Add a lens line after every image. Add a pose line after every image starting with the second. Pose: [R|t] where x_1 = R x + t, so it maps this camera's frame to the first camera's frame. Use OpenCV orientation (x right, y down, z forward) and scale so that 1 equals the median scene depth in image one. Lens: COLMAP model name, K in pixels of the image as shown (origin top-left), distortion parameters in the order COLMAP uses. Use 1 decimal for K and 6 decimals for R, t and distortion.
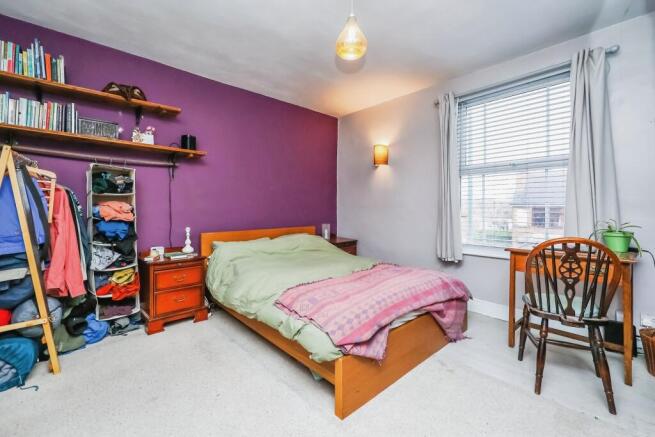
lens RADIAL K [[272.6, 0, 326.7], [0, 272.6, 208.5], [0, 0, 1]] dist [-0.000585, -0.000064]
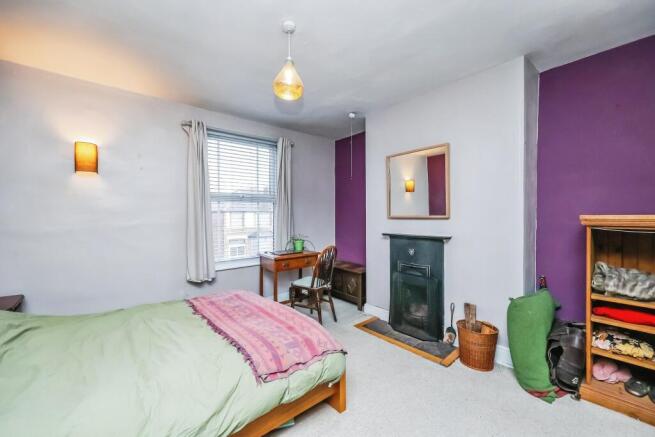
lens RADIAL K [[254.7, 0, 327.5], [0, 254.7, 218.5], [0, 0, 1]] dist [-0.000440, -0.000051]
pose [[0.058456, -0.009616, 0.998244, -0.522280], [0.005034, 0.999944, 0.009337, -0.059072], [-0.998277, 0.004480, 0.058501, 0.471397]]
